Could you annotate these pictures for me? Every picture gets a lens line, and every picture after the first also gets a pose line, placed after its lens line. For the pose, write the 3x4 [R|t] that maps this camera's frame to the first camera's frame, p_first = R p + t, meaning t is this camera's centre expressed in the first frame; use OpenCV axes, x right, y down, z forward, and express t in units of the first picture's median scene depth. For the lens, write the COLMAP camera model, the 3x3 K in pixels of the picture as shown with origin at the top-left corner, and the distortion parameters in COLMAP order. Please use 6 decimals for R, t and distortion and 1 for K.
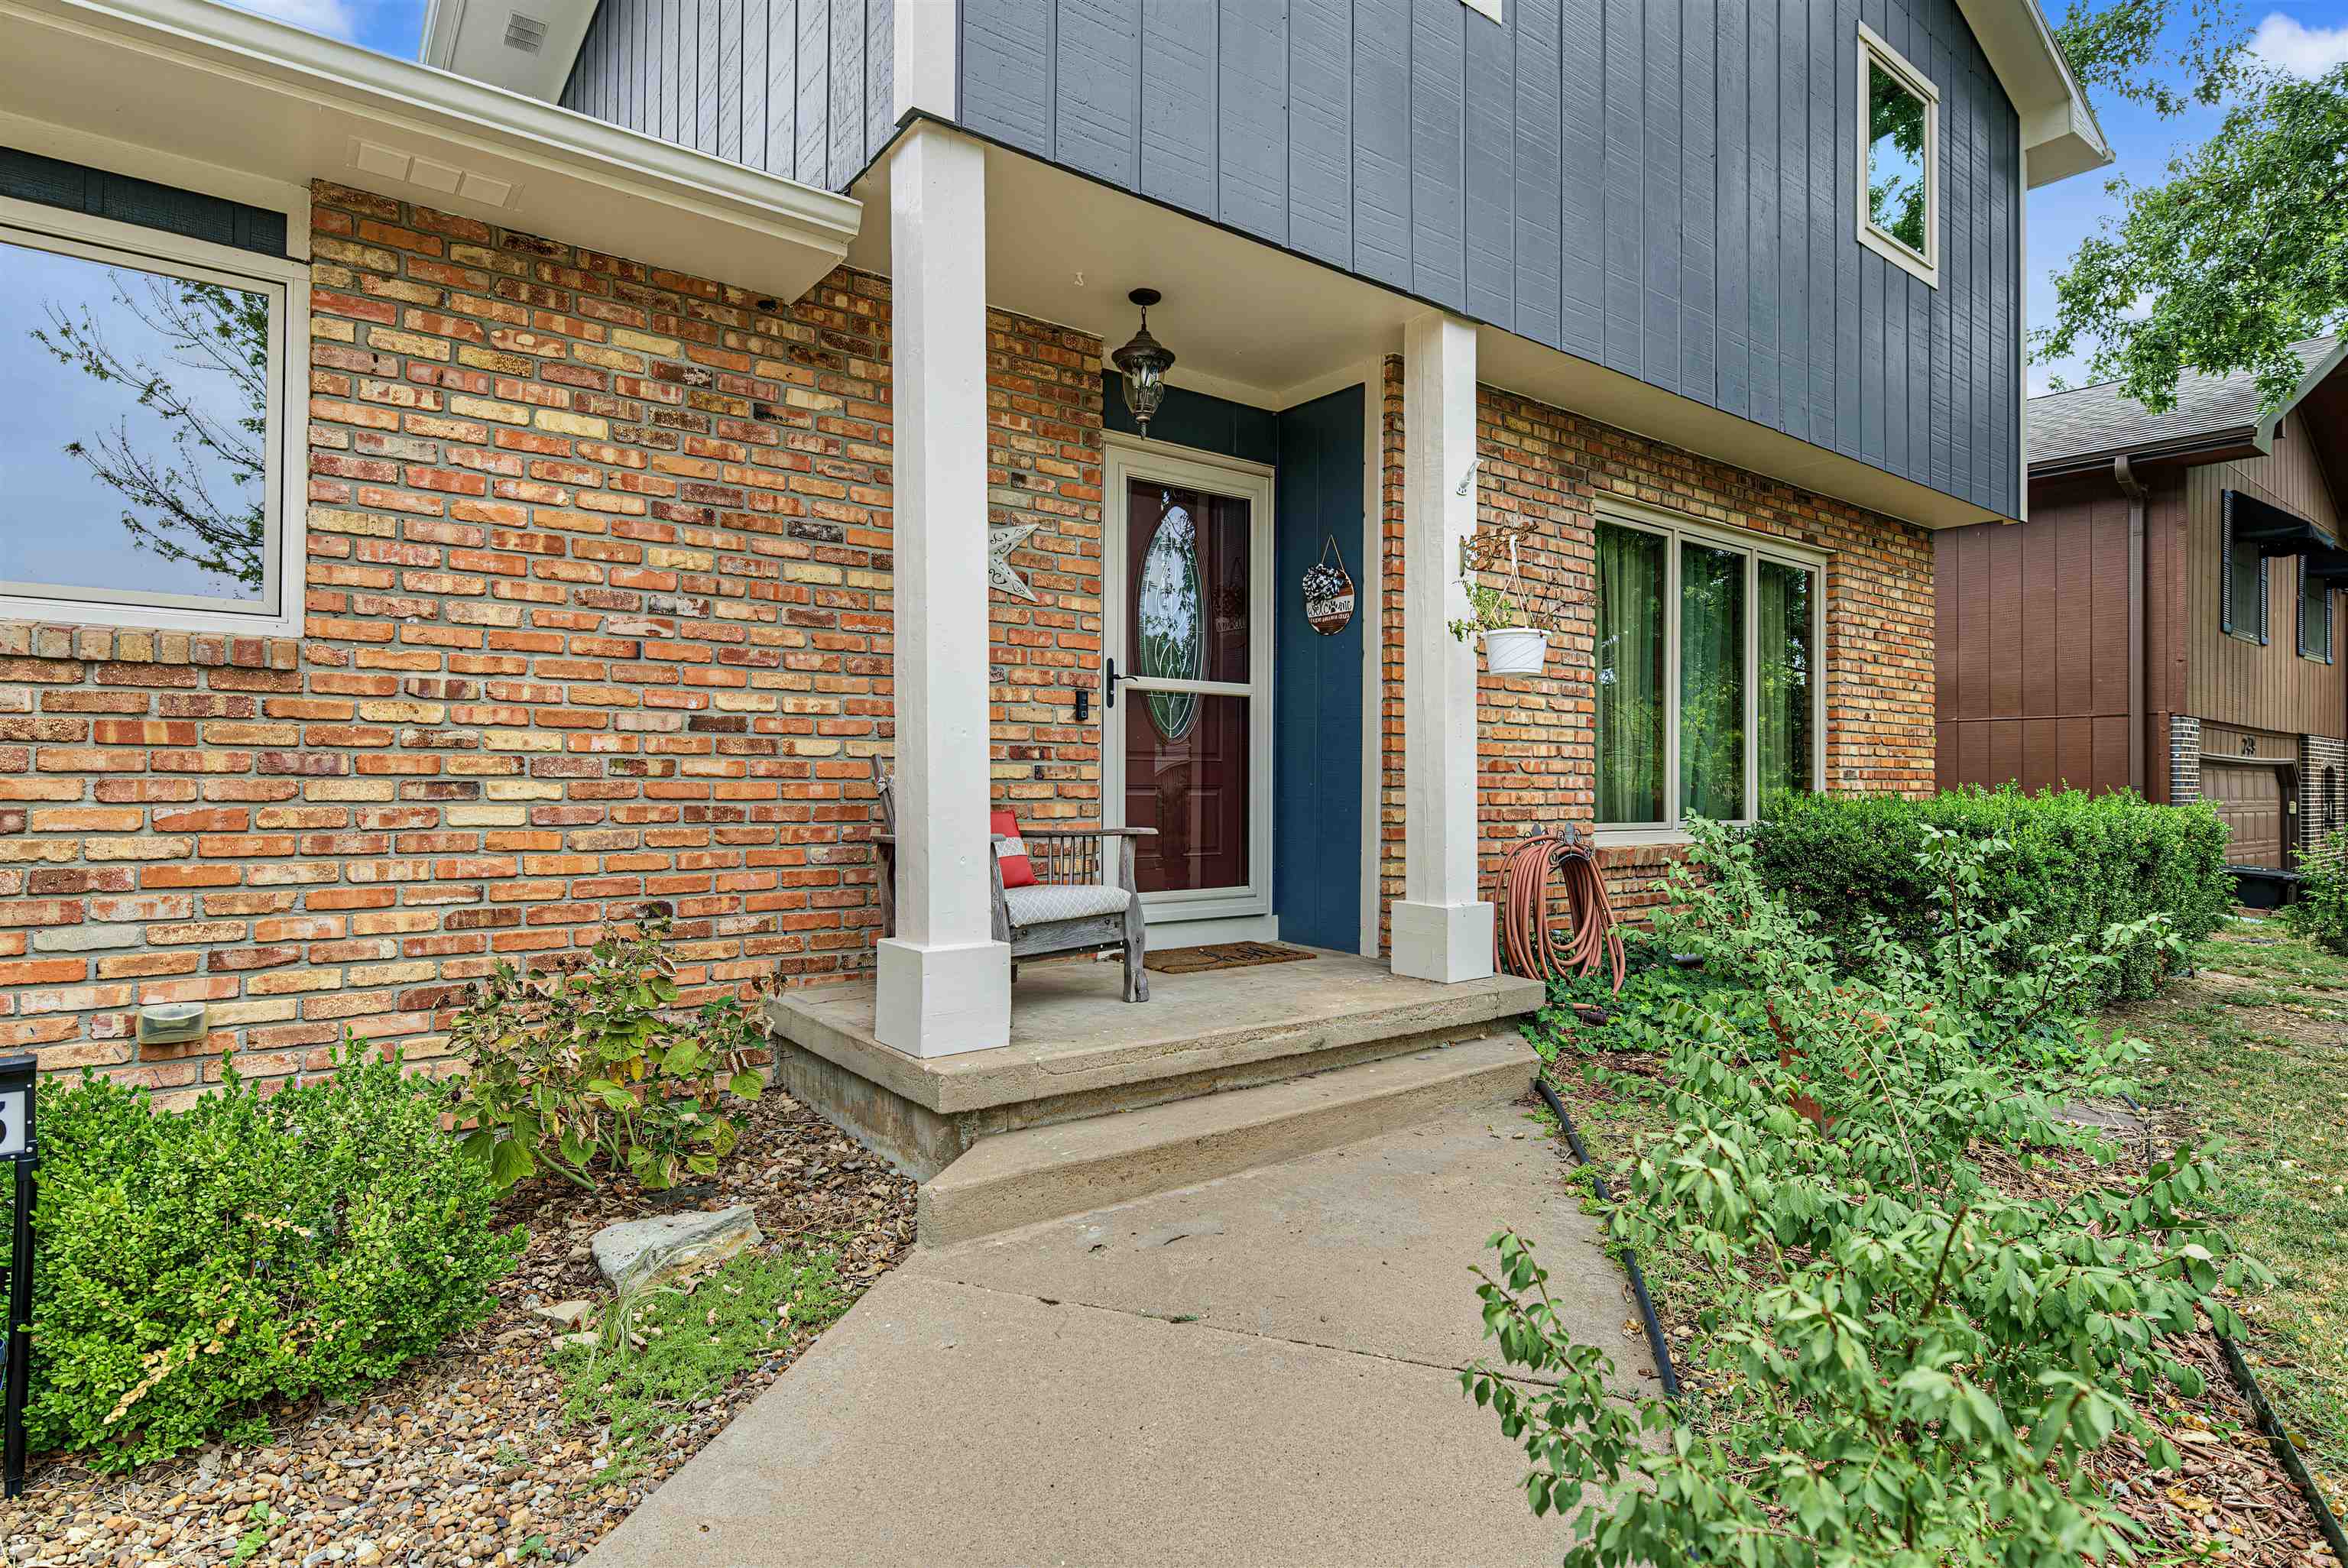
lens RADIAL K [[1202.4, 0, 1182.1], [0, 1202.4, 759.7], [0, 0, 1]] dist [0.004218, 0.000565]
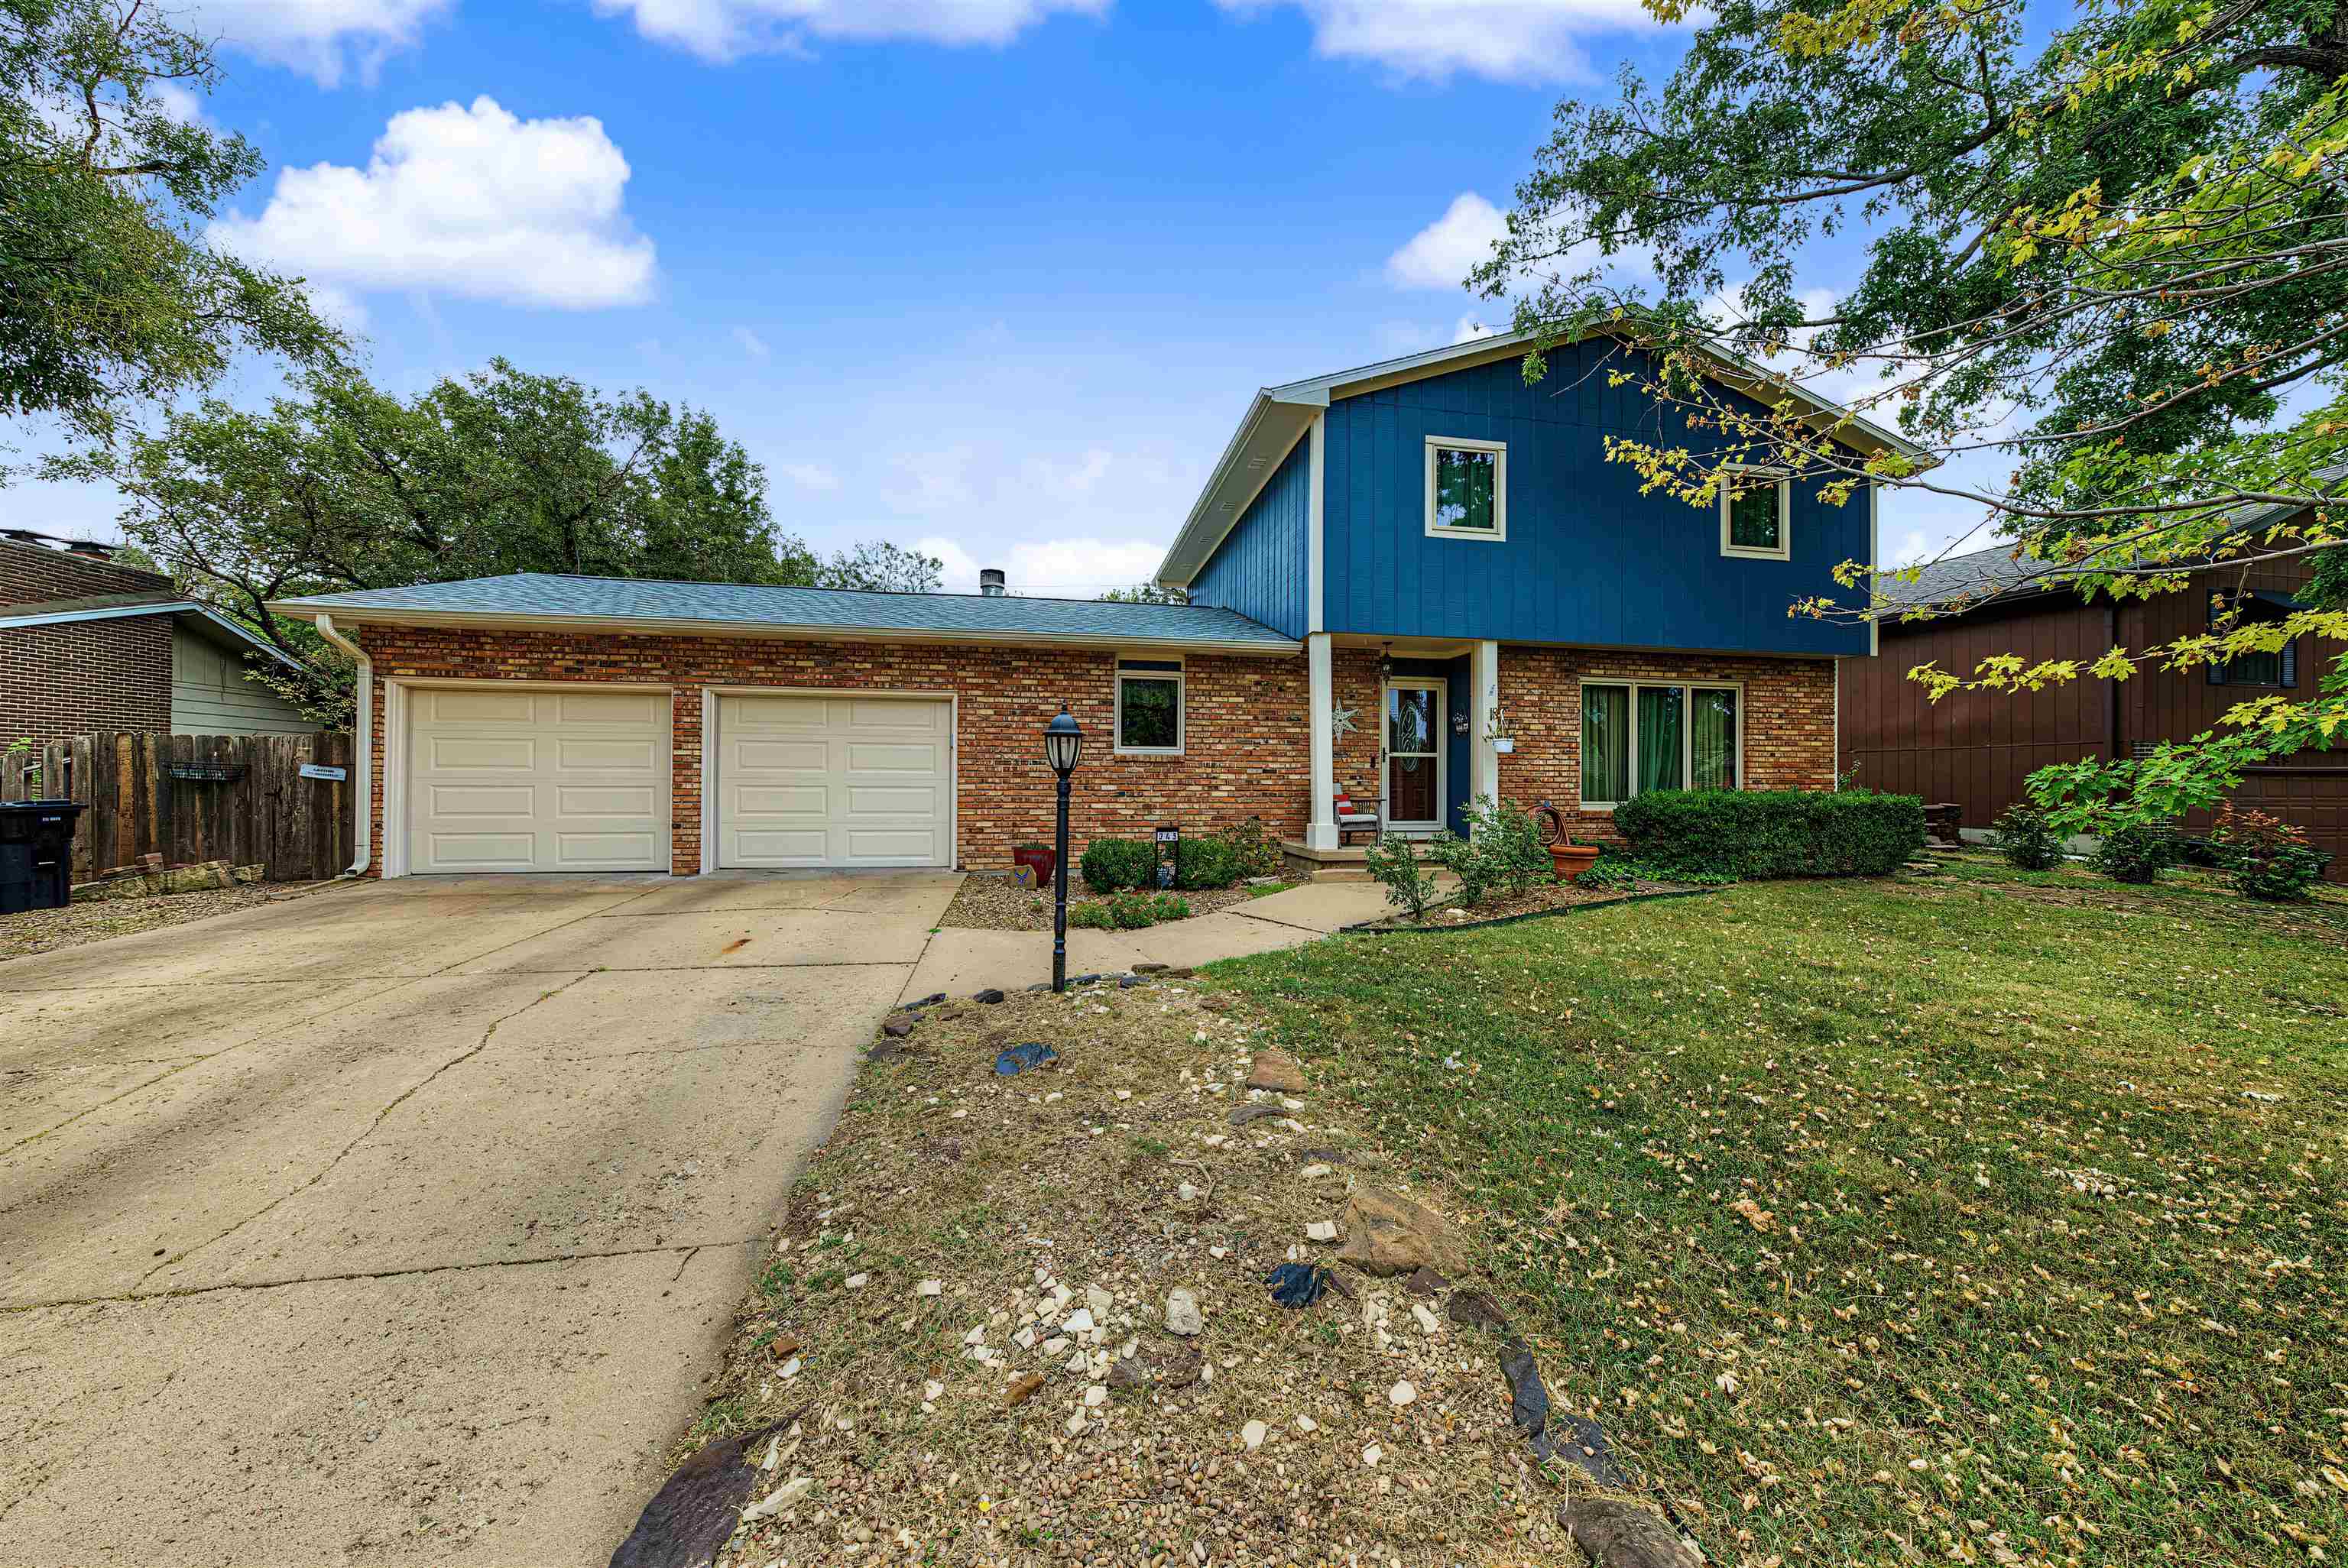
lens RADIAL K [[774.6, 0, 1189.1], [0, 774.6, 761.6], [0, 0, 1]] dist [-0.001648, 0.000122]
pose [[0.893073, -0.009023, -0.449821, 0.417352], [0.008851, 0.999958, -0.002484, -0.046667], [0.449824, -0.001763, 0.893115, -1.113219]]
